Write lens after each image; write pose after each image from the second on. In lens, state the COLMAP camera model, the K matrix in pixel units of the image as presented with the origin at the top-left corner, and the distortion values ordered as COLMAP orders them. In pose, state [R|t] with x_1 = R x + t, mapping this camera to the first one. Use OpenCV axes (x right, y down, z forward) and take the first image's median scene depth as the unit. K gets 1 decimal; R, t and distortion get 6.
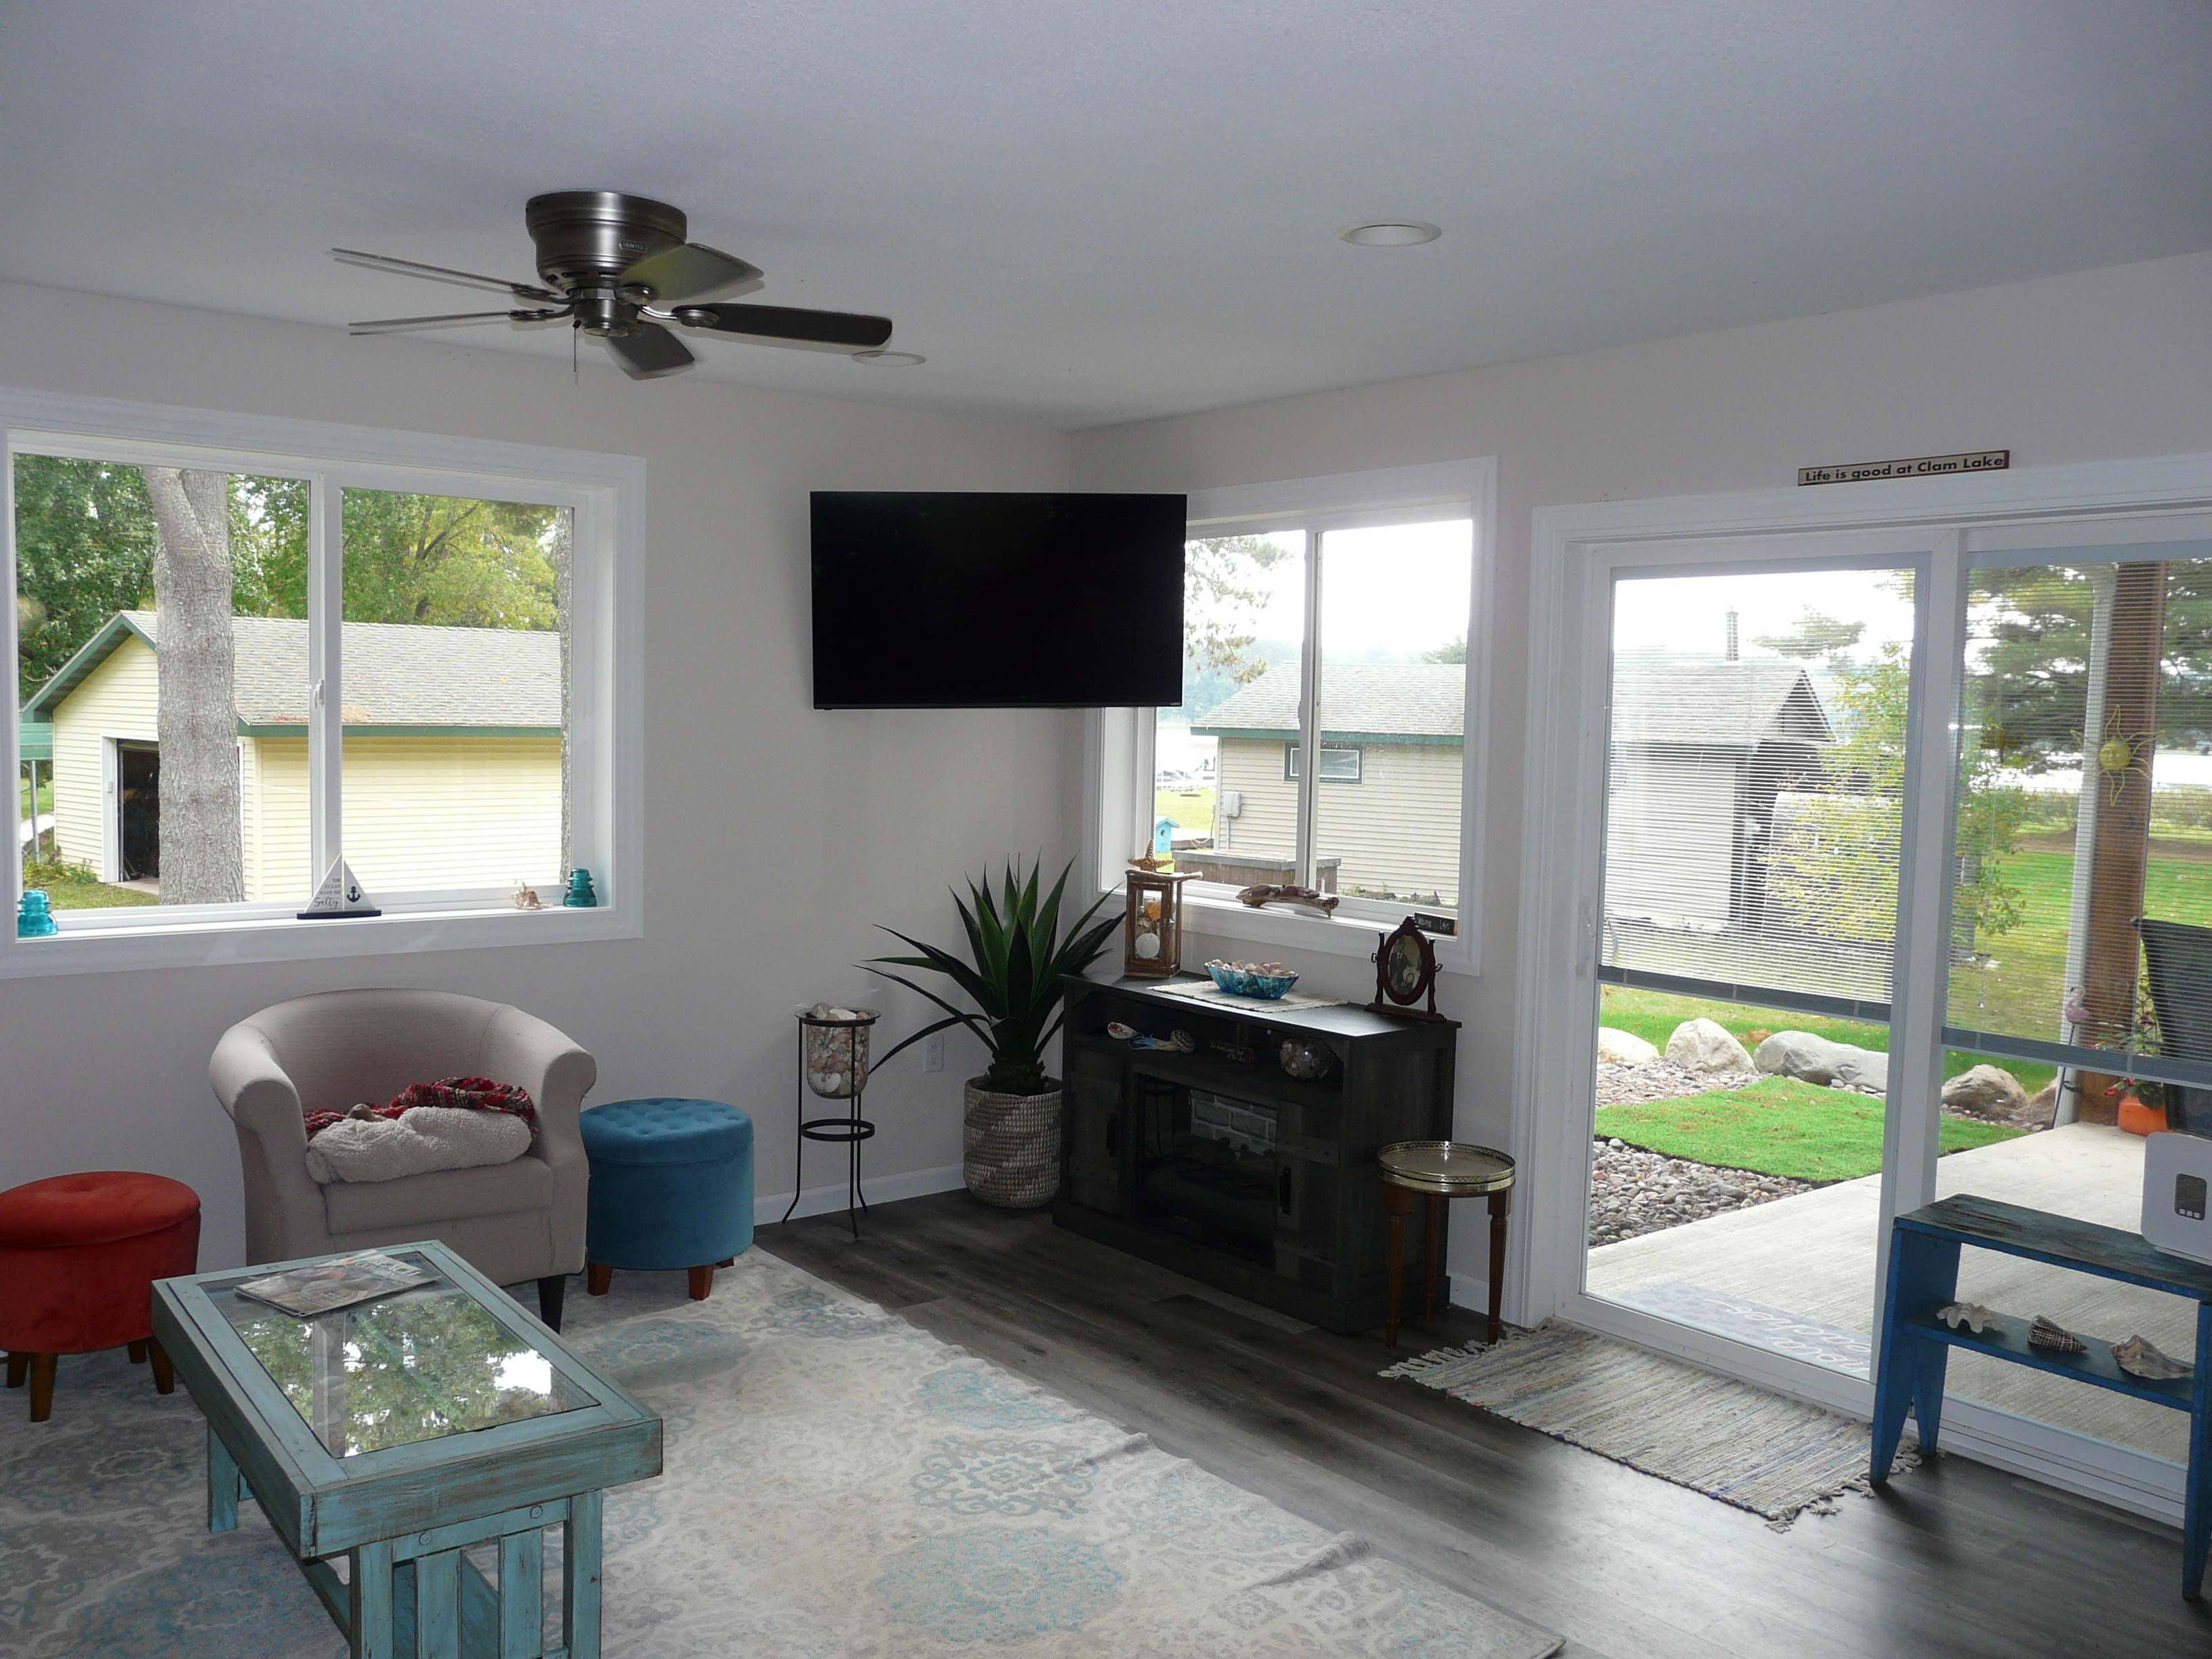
lens RADIAL K [[1827.5, 0, 1107.4], [0, 1827.5, 831.7], [0, 0, 1]] dist [-0.019031, 0.040790]
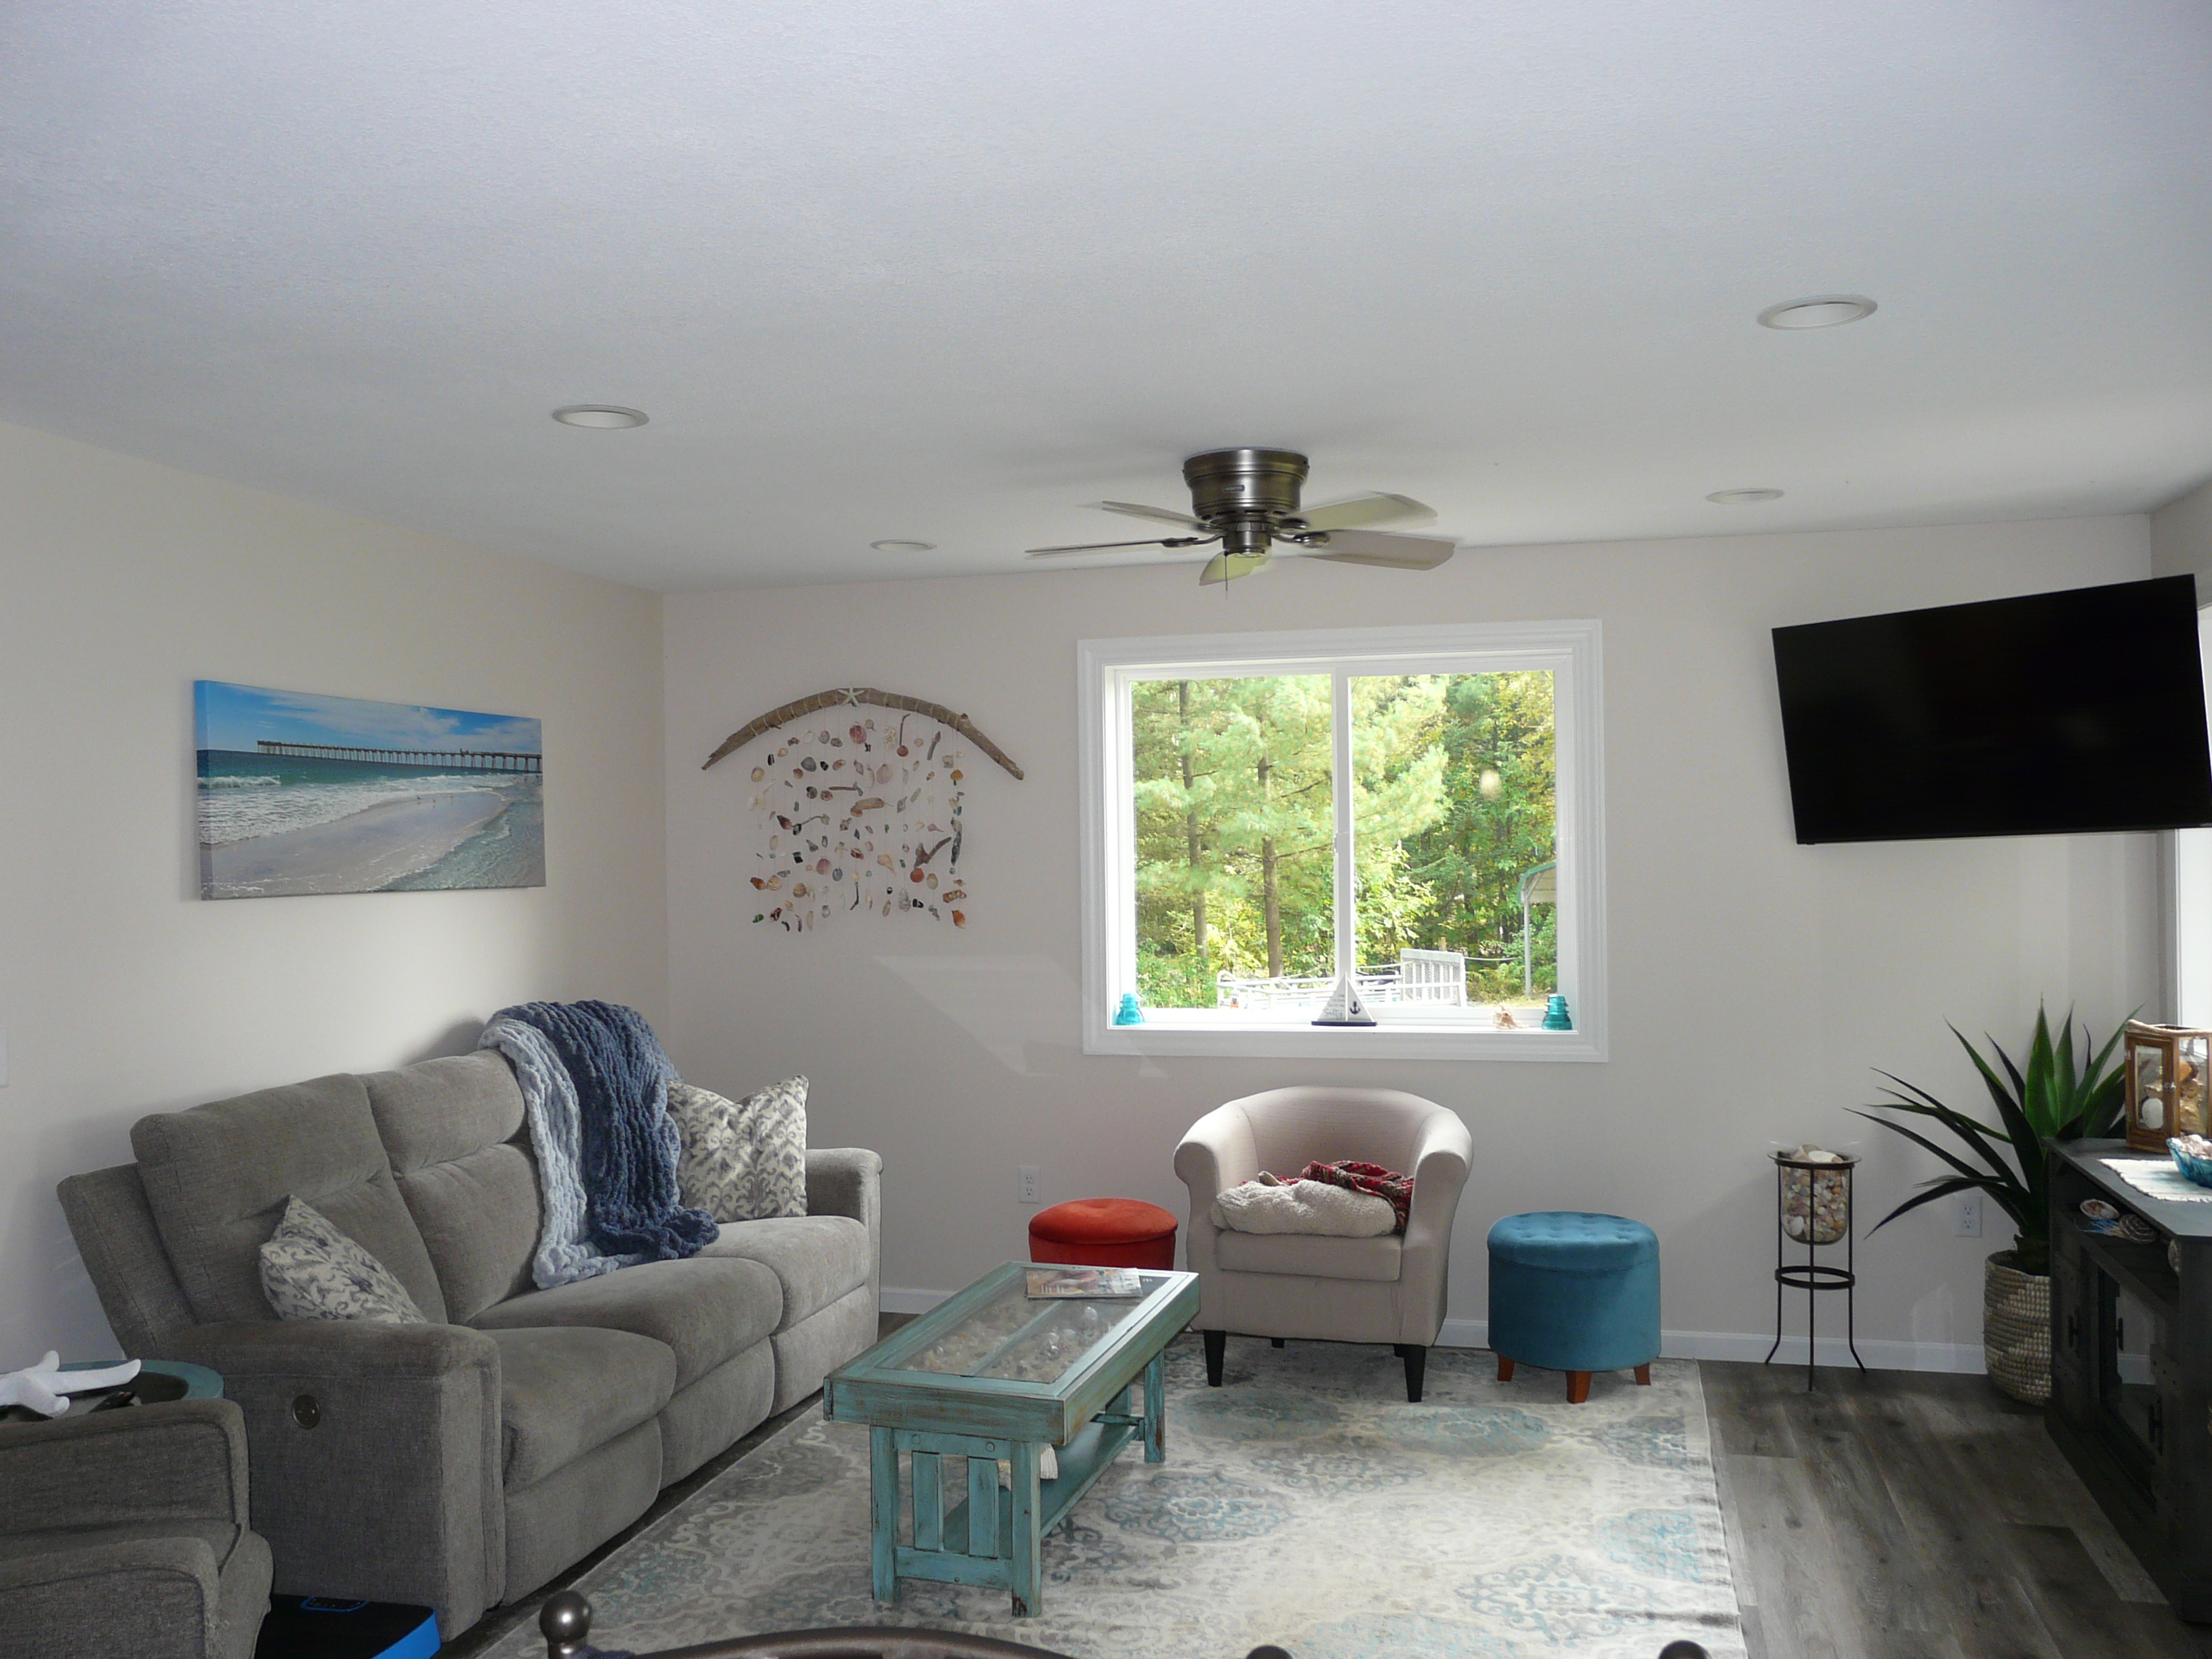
lens RADIAL K [[1827.5, 0, 1107.0], [0, 1827.5, 832.7], [0, 0, 1]] dist [-0.019031, 0.040790]
pose [[0.597649, -0.035799, -0.800958, 0.488231], [-0.025389, 0.997657, -0.063535, -0.001093], [0.801356, 0.058307, 0.595340, 0.131684]]
